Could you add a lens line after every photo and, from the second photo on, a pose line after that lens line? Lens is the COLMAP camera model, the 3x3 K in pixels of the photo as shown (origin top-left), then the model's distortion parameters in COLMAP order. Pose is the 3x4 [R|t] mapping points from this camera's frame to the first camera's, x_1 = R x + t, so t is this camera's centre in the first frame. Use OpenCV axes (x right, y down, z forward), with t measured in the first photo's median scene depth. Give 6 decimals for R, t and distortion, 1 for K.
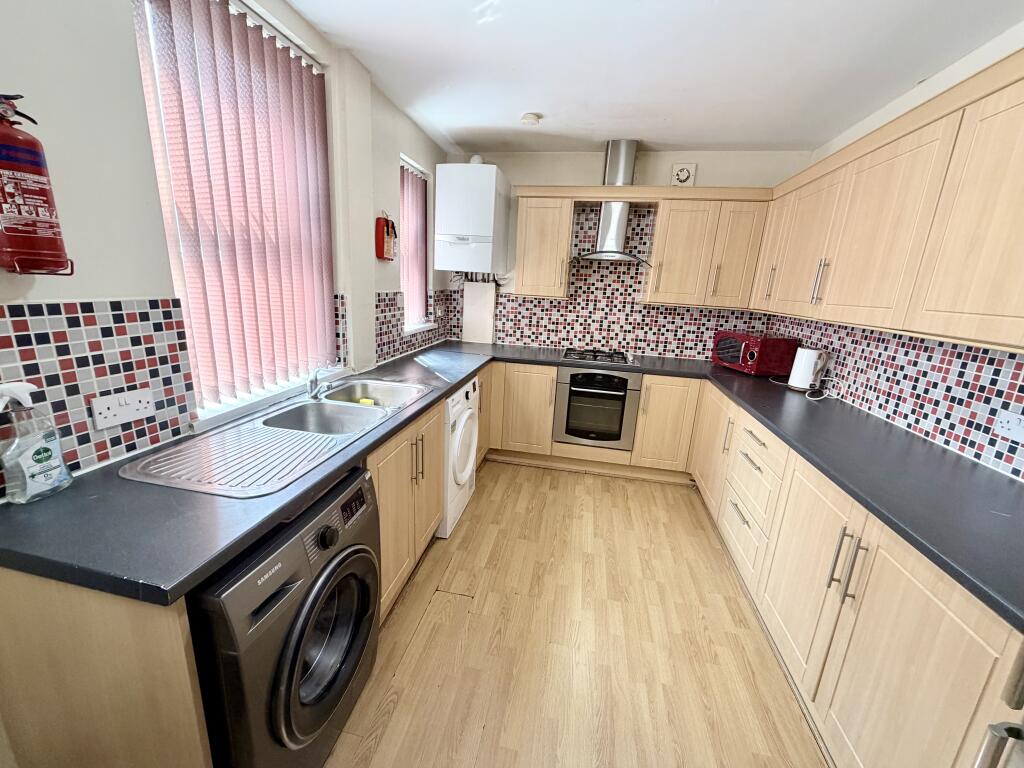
lens RADIAL K [[408.0, 0, 508.6], [0, 408.0, 386.0], [0, 0, 1]] dist [0.001938, -0.000183]
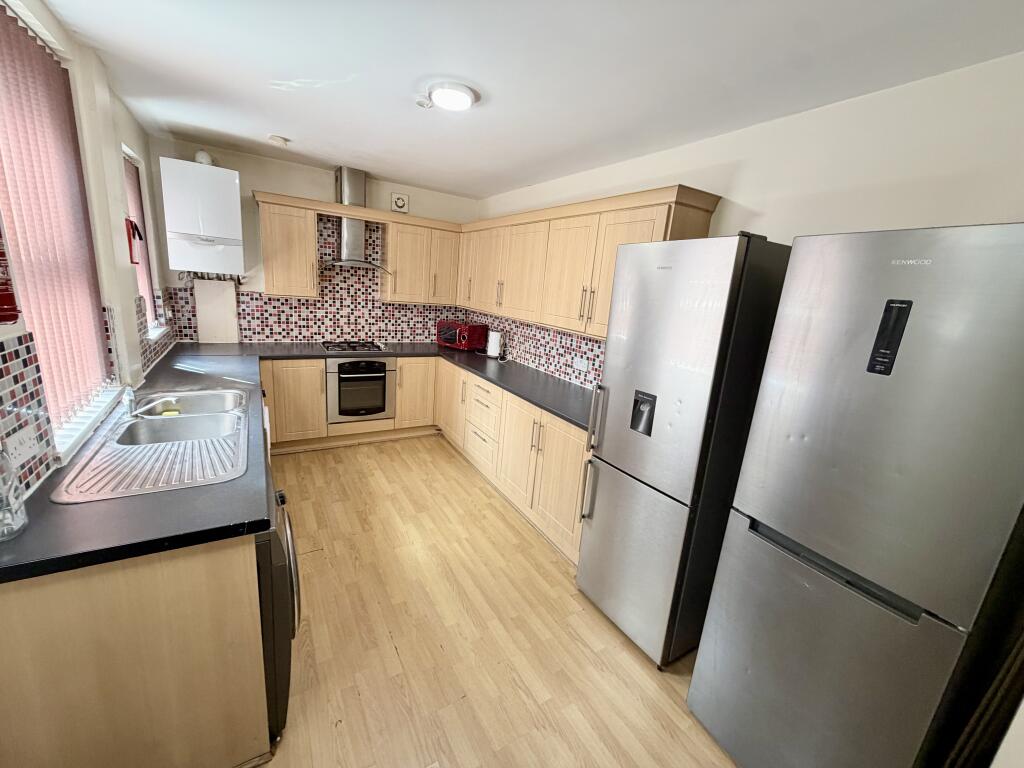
lens RADIAL K [[408.0, 0, 508.6], [0, 408.0, 386.0], [0, 0, 1]] dist [0.001938, -0.000183]
pose [[0.741499, -0.150781, 0.653792, -0.260440], [0.119182, 0.988525, 0.092808, -0.016903], [-0.660283, 0.009104, 0.750961, -0.207587]]
